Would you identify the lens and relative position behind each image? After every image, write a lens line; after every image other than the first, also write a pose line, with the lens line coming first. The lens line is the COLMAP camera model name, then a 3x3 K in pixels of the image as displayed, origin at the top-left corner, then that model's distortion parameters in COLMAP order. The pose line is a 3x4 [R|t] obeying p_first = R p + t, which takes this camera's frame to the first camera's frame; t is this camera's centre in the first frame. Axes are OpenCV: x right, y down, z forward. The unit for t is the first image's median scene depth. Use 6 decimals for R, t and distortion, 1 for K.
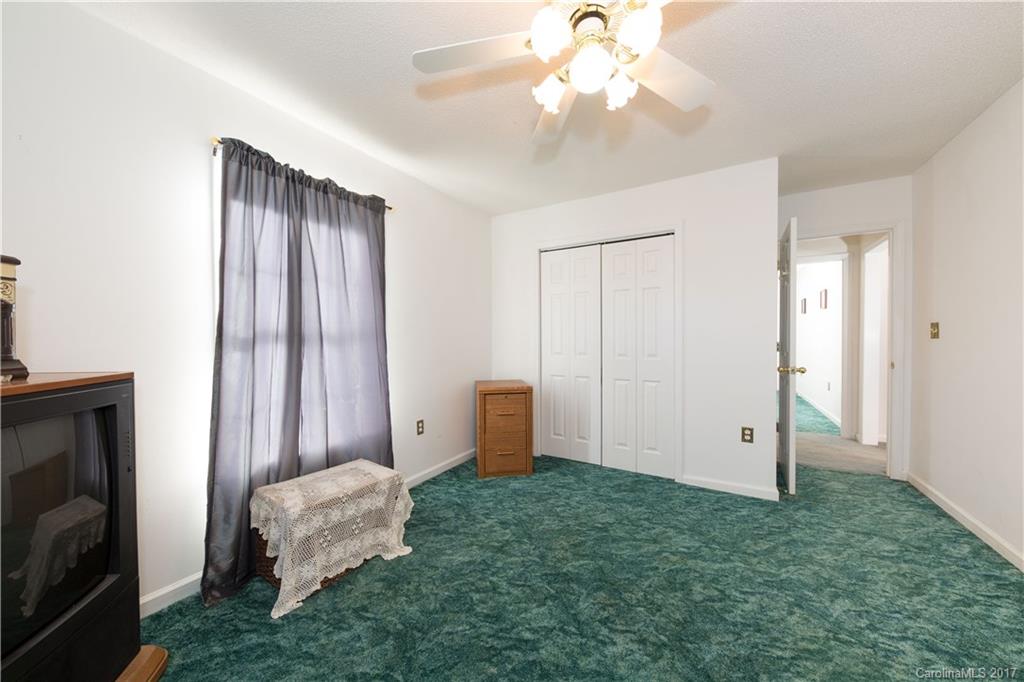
lens RADIAL K [[344.2, 0, 516.9], [0, 344.2, 340.7], [0, 0, 1]] dist [0.000785, 0.000026]
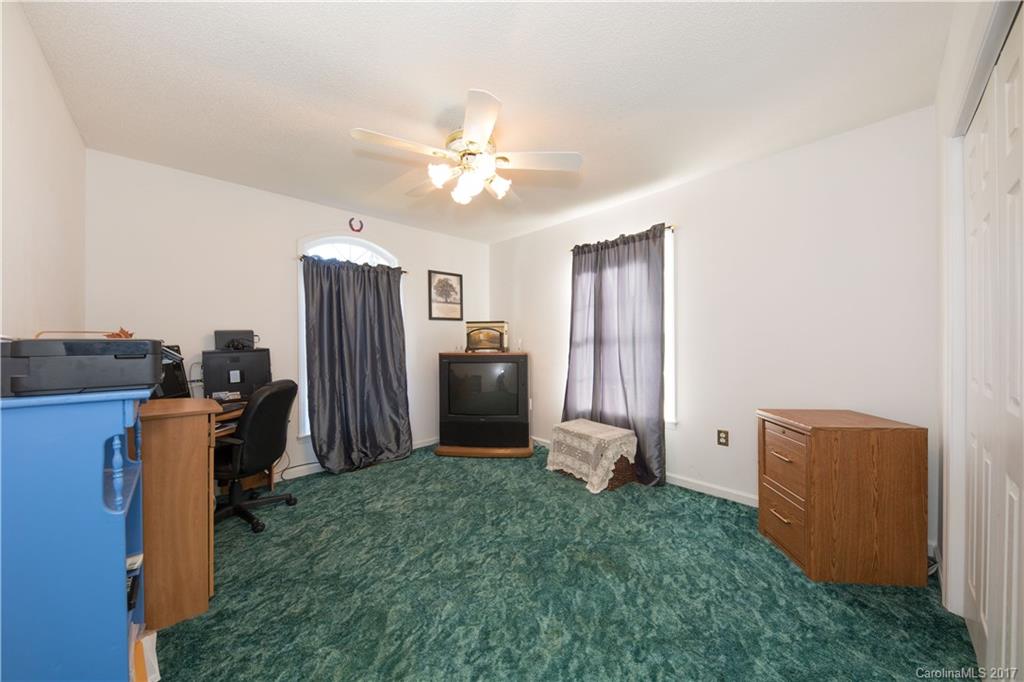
lens RADIAL K [[344.2, 0, 513.4], [0, 344.2, 344.2], [0, 0, 1]] dist [0.000785, 0.000026]
pose [[-0.264560, 0.009744, -0.964320, 1.075492], [-0.003474, 0.999933, 0.011056, -0.011517], [0.964363, 0.006275, -0.264508, 0.998043]]
